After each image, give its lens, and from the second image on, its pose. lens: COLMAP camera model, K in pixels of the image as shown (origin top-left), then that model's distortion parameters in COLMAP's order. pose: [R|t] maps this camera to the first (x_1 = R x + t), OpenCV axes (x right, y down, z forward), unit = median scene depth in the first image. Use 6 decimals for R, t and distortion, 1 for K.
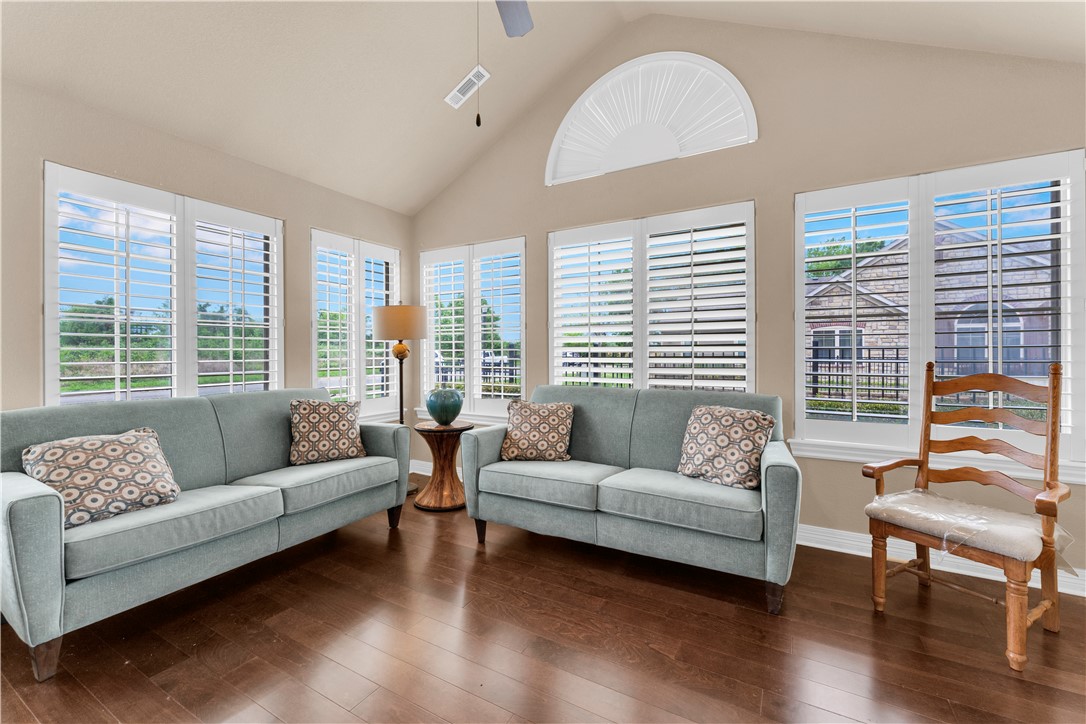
lens RADIAL K [[440.8, 0, 543.5], [0, 440.8, 355.2], [0, 0, 1]] dist [0.002672, -0.000072]
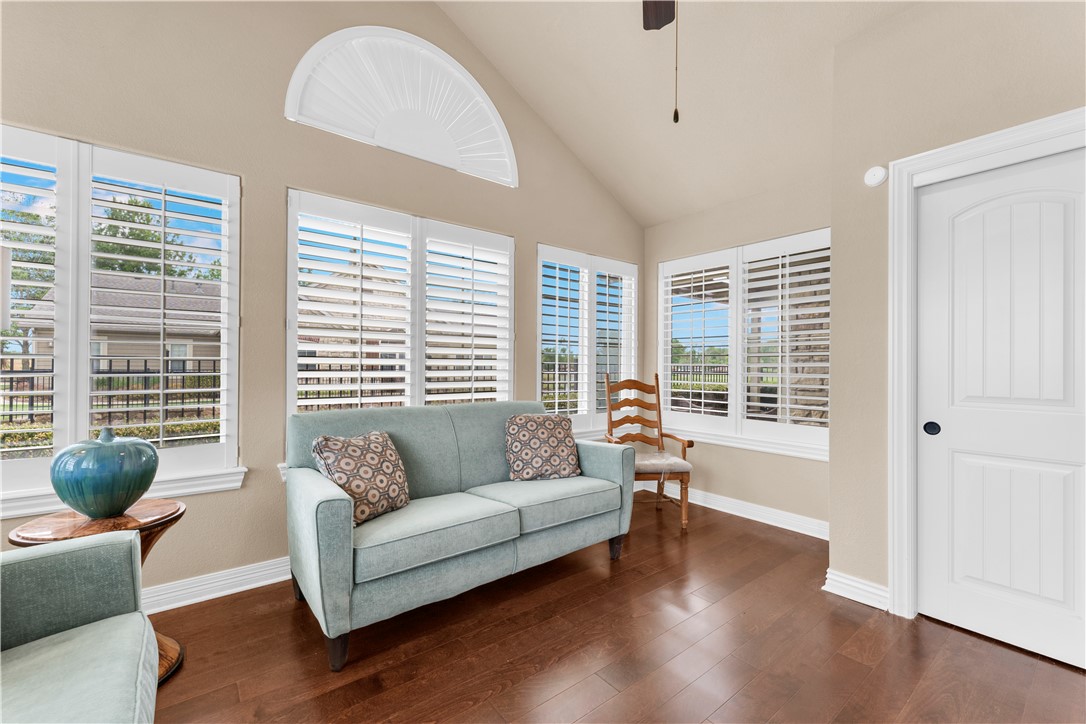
lens RADIAL K [[440.8, 0, 545.1], [0, 440.8, 365.5], [0, 0, 1]] dist [0.002672, -0.000072]
pose [[0.383353, 0.006099, 0.923582, -0.569454], [-0.004548, 0.999979, -0.004715, -0.003836], [-0.923591, -0.002393, 0.383372, 0.464296]]
